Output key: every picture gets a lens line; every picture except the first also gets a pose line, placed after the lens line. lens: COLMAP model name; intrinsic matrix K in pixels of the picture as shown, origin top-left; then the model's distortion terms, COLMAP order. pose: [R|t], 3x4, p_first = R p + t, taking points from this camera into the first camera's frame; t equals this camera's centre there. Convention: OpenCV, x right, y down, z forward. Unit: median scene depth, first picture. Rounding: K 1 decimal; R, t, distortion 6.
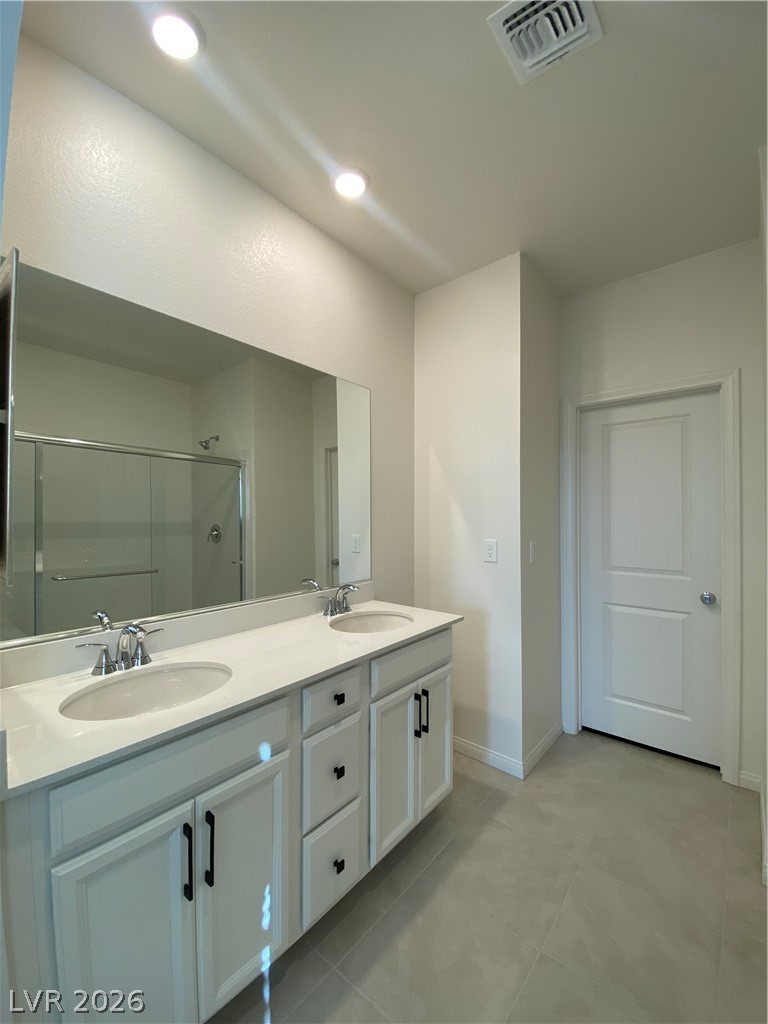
lens RADIAL K [[417.8, 0, 382.1], [0, 417.8, 514.6], [0, 0, 1]] dist [0.004561, -0.011984]
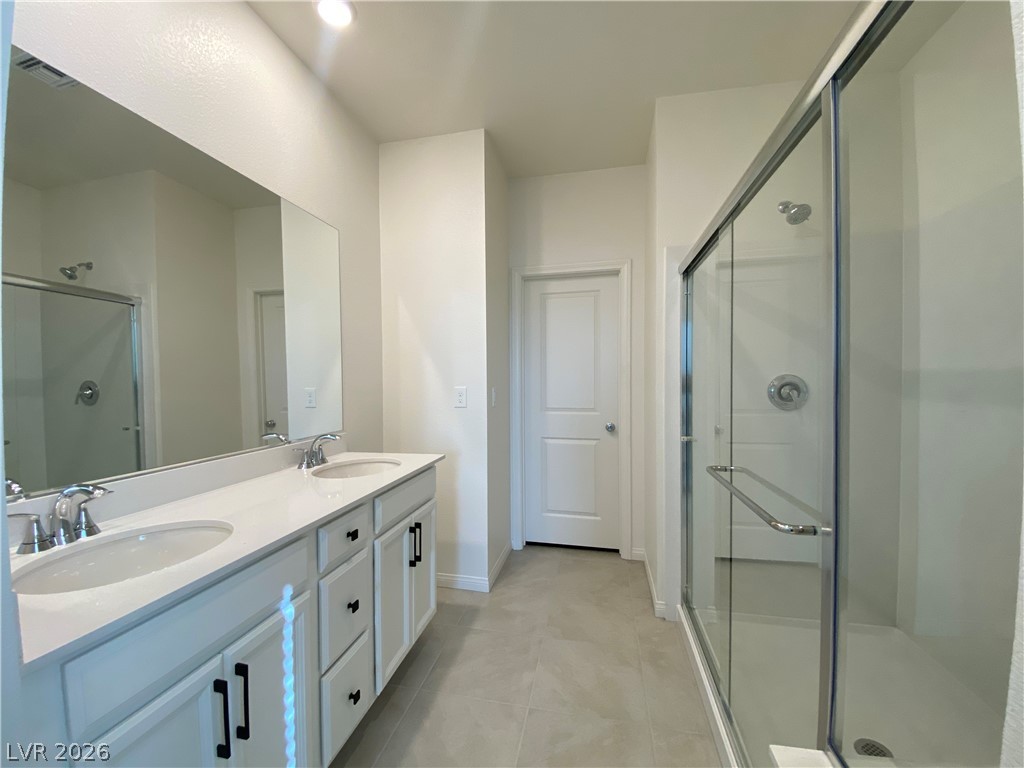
lens RADIAL K [[417.8, 0, 520.2], [0, 417.8, 393.9], [0, 0, 1]] dist [0.004561, -0.011984]
pose [[0.871827, -0.021082, 0.489360, -0.146857], [0.004781, 0.999392, 0.034537, 0.041408], [-0.489791, -0.027770, 0.871397, -0.042968]]
